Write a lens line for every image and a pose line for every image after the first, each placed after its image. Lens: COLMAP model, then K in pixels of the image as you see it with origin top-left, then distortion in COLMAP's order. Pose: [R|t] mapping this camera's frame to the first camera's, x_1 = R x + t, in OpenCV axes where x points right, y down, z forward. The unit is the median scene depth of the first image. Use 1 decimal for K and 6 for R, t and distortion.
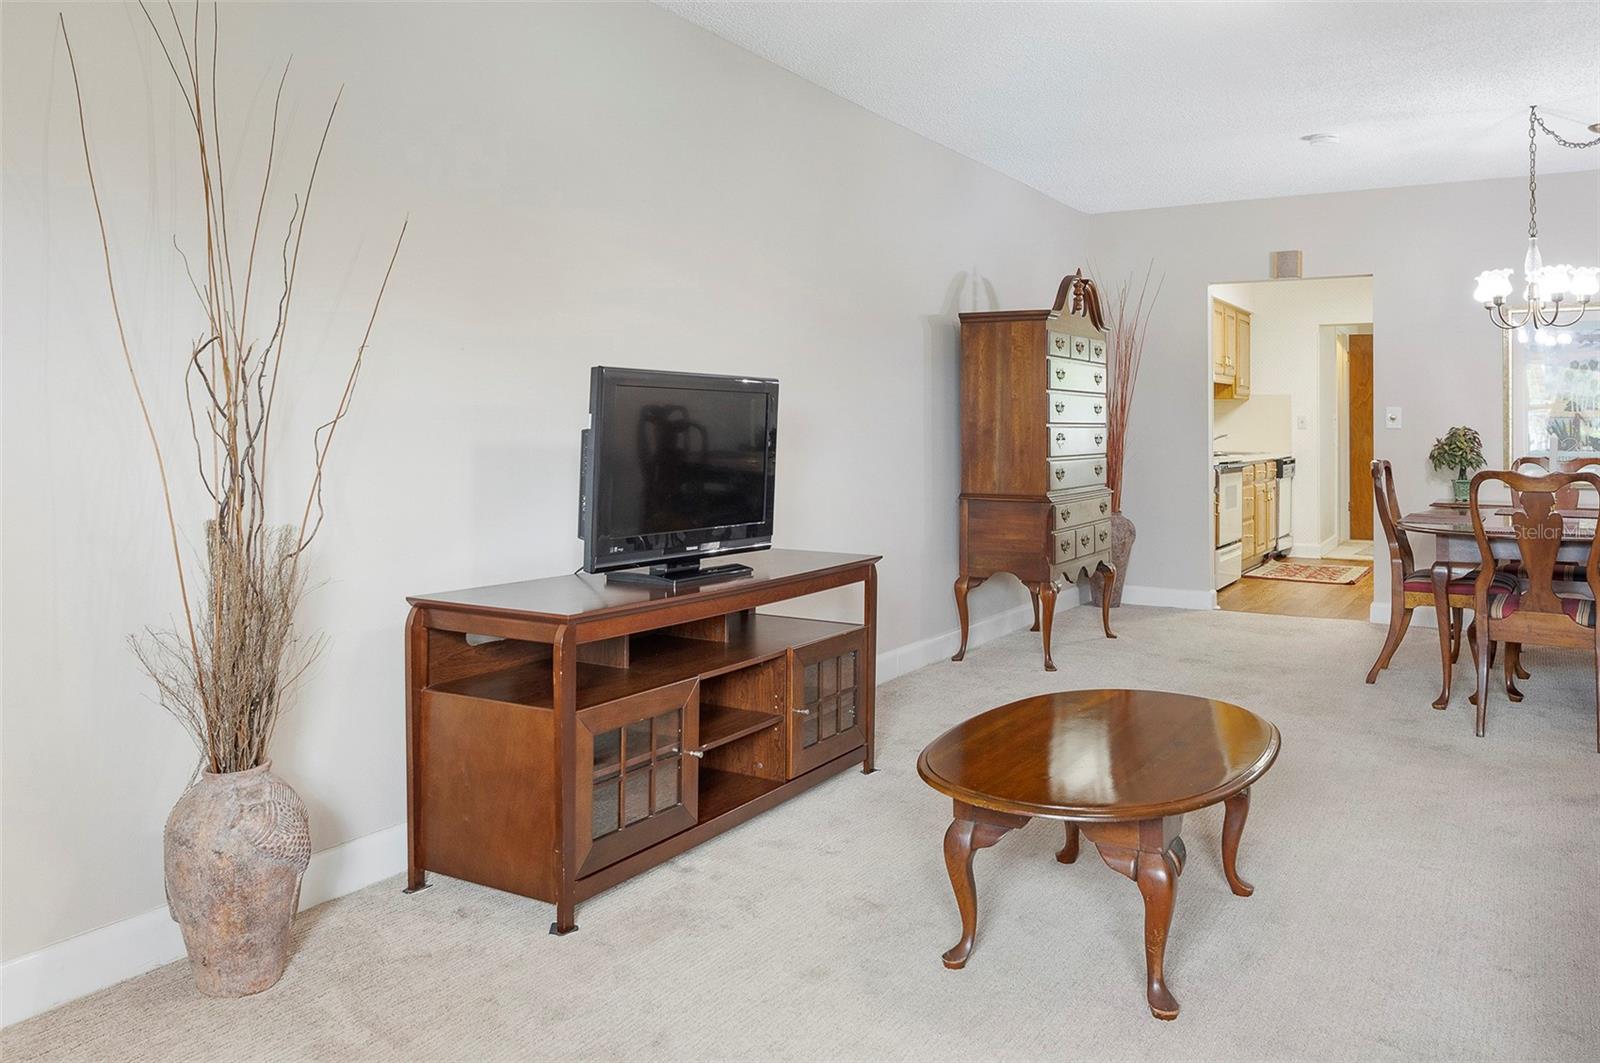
lens RADIAL K [[1209.0, 0, 830.9], [0, 1209.0, 434.6], [0, 0, 1]] dist [-0.000153, 0.002701]
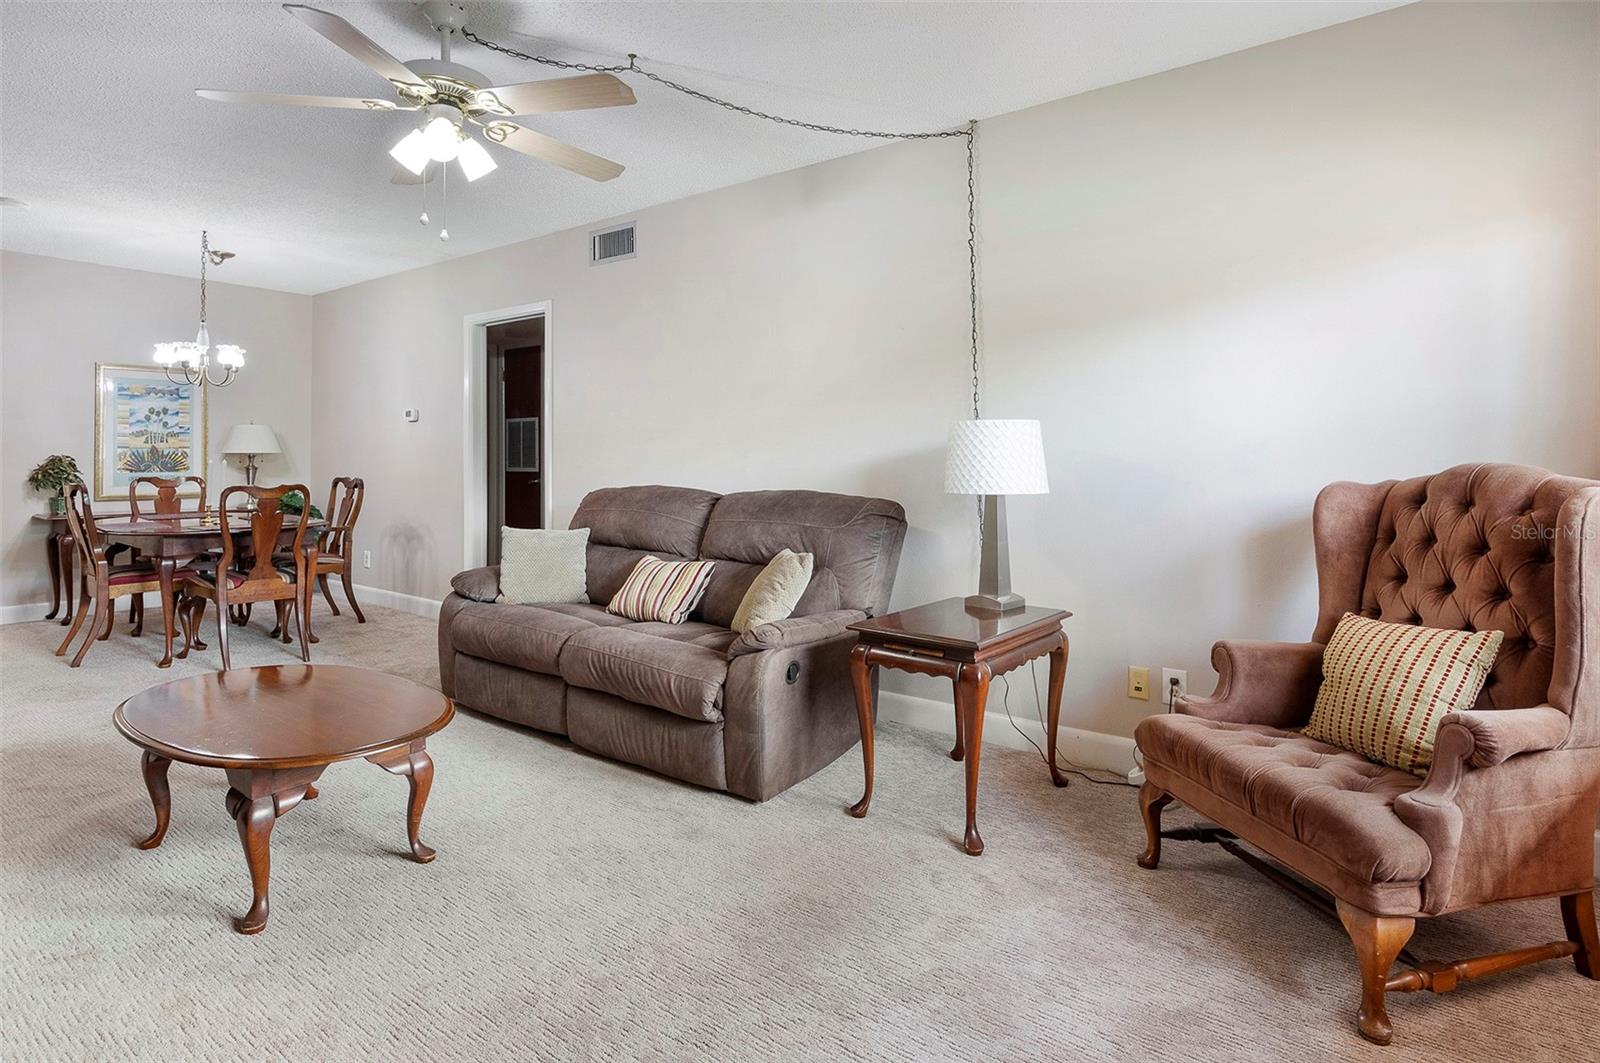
lens RADIAL K [[814.3, 0, 802.4], [0, 814.3, 444.8], [0, 0, 1]] dist [-0.014408, -0.000915]
pose [[0.117815, 0.010514, 0.992980, -0.267340], [0.007324, 0.999908, -0.011456, -0.002422], [-0.993009, 0.008623, 0.117727, 0.179781]]
